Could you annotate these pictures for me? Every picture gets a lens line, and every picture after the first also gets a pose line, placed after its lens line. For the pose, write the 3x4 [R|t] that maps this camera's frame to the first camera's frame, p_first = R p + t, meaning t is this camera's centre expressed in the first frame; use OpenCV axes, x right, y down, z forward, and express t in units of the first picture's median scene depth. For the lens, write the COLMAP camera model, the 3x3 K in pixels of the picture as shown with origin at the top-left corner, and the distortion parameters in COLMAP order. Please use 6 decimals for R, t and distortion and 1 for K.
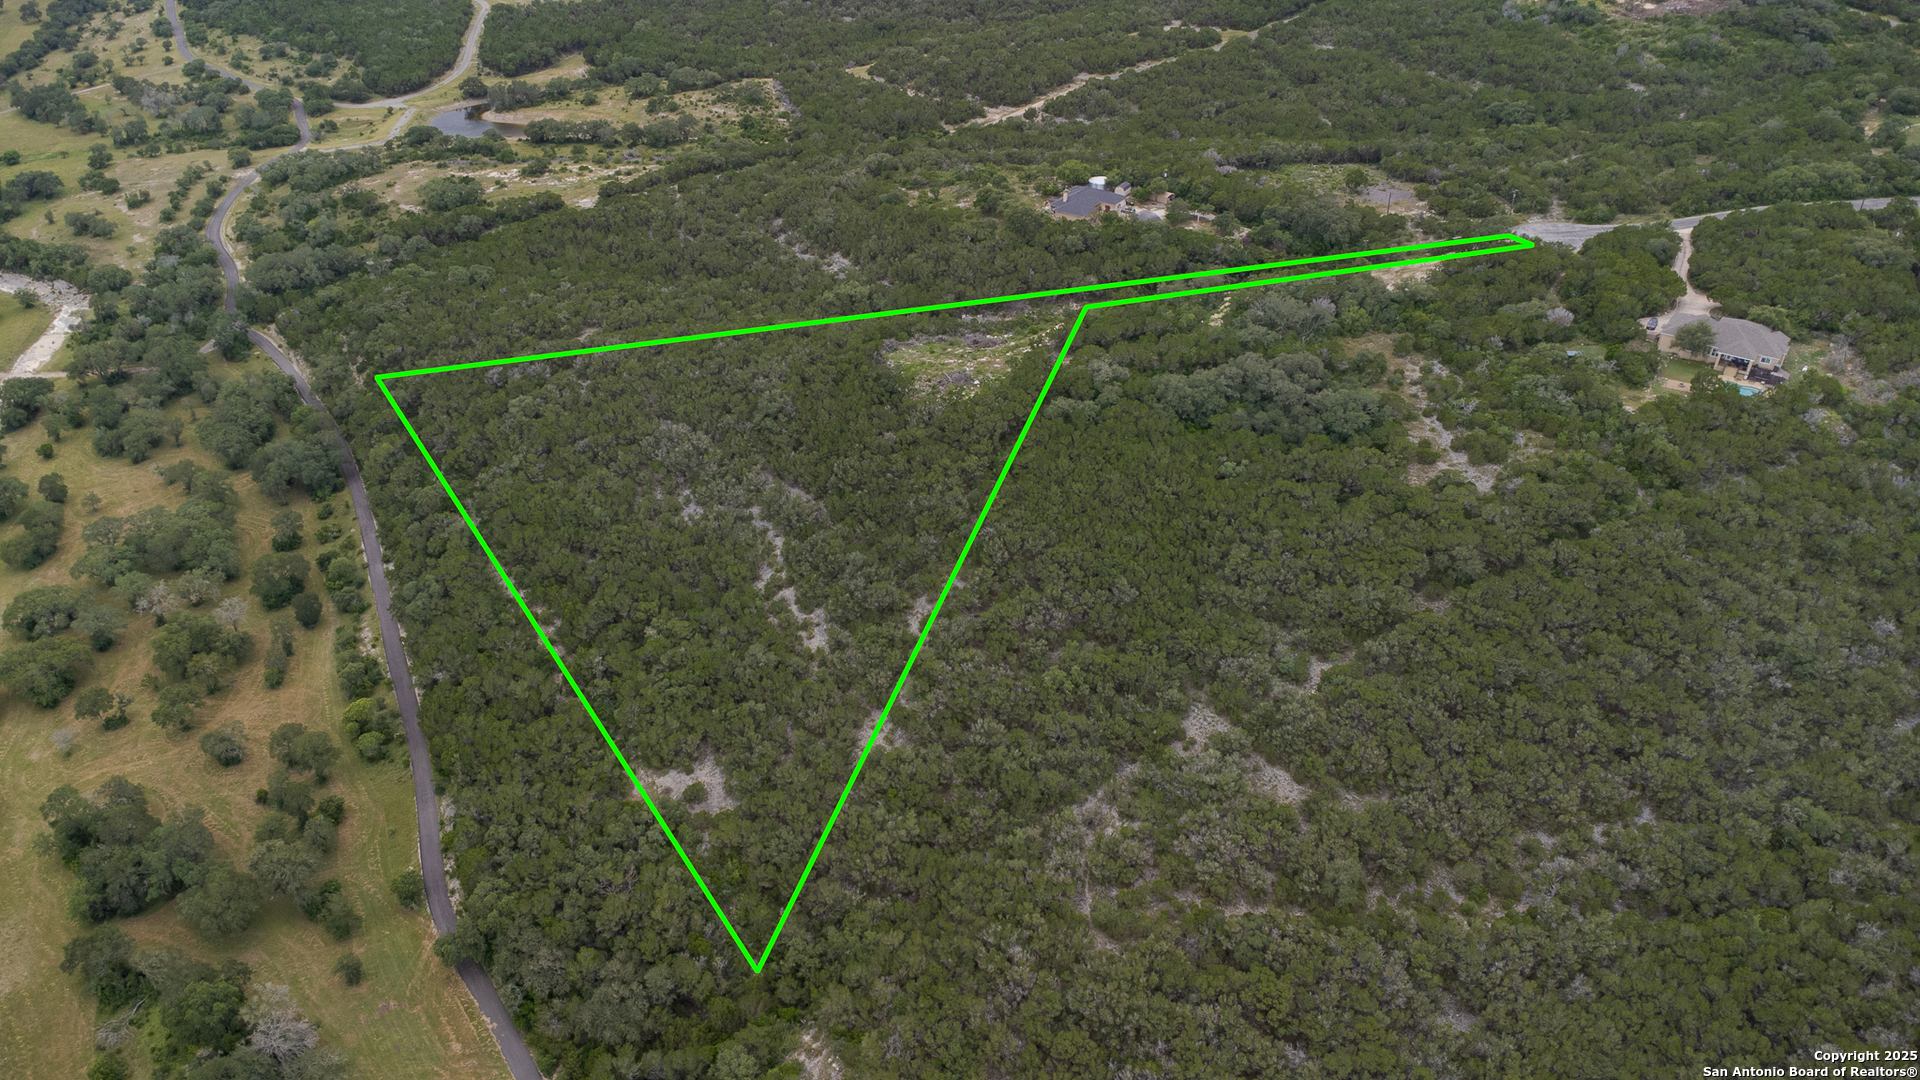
lens RADIAL K [[1380.7, 0, 937.3], [0, 1380.7, 546.3], [0, 0, 1]] dist [0.042003, -0.064401]
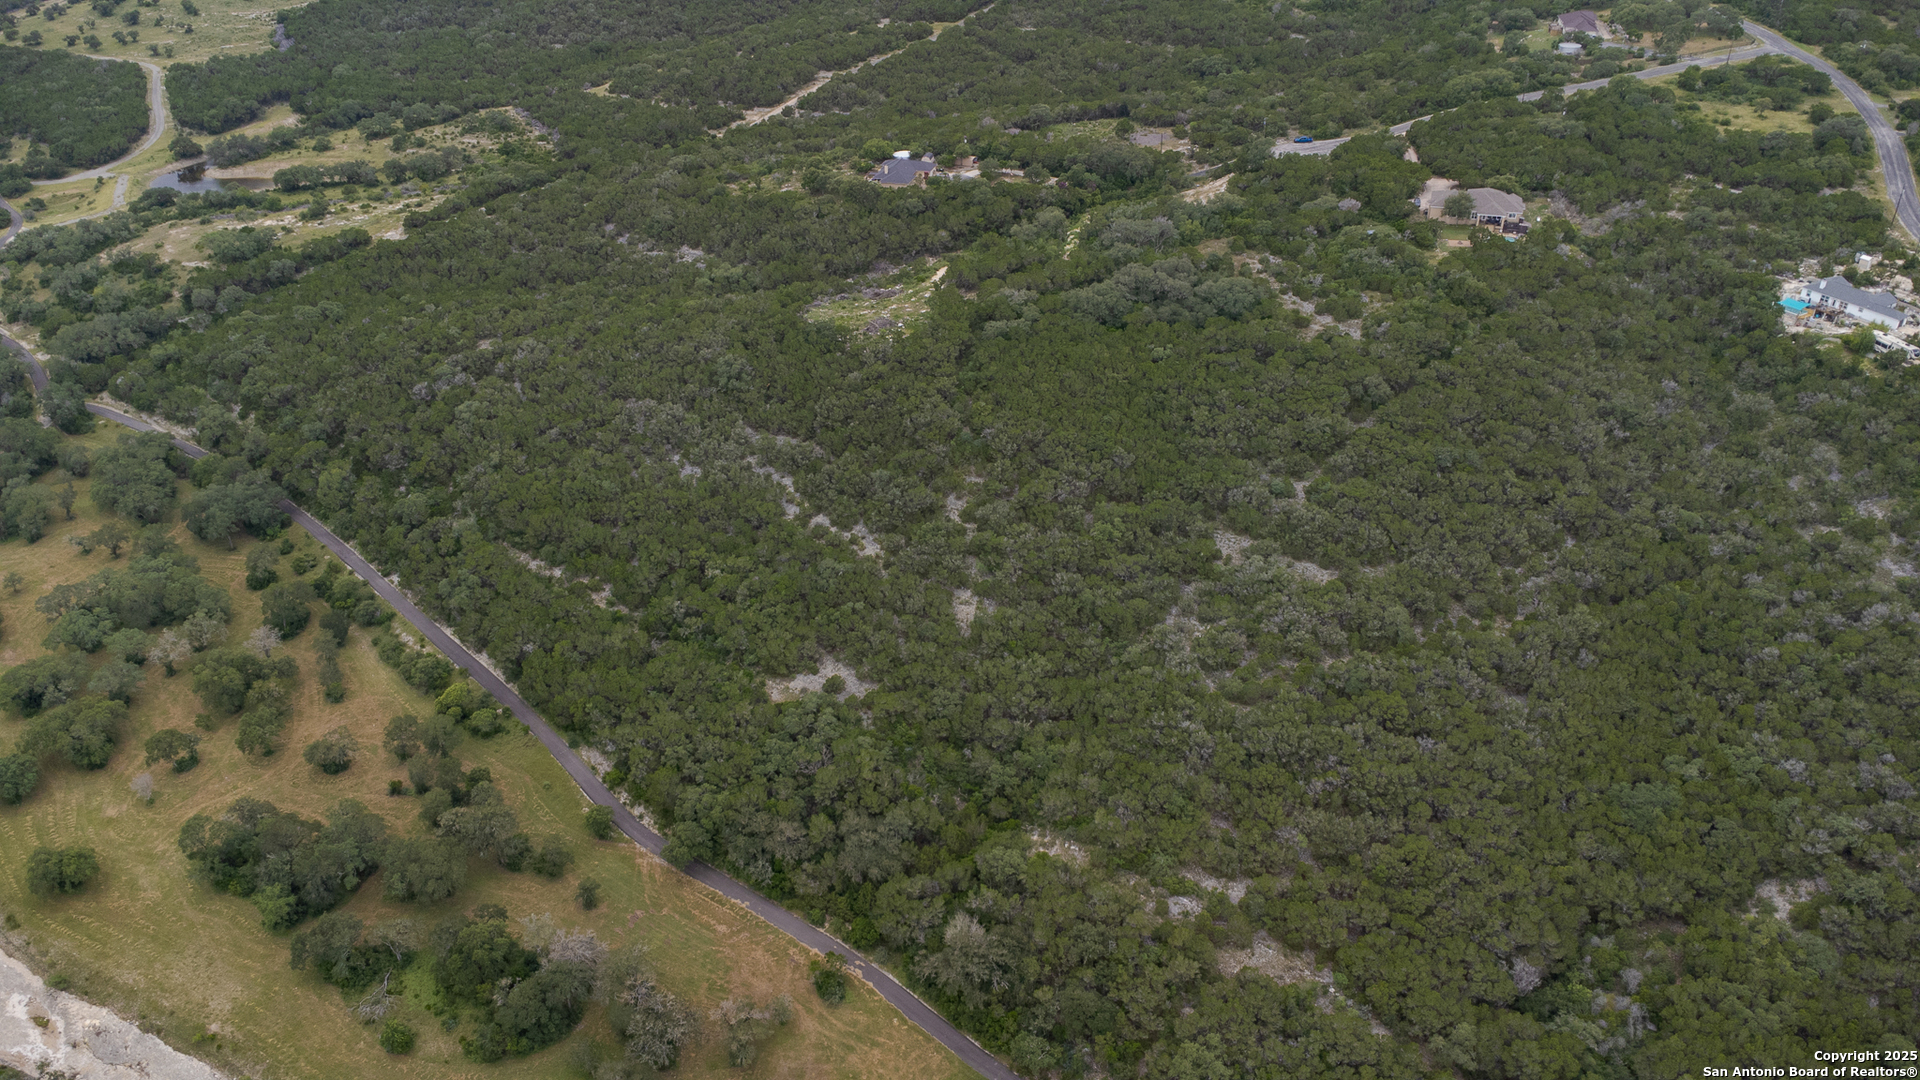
lens RADIAL K [[1380.7, 0, 937.3], [0, 1380.7, 546.3], [0, 0, 1]] dist [0.042003, -0.064401]
pose [[0.949762, -0.177978, 0.257442, -0.225897], [0.184084, 0.982910, 0.000391, 0.052614], [-0.253112, 0.047019, 0.966294, -0.058854]]
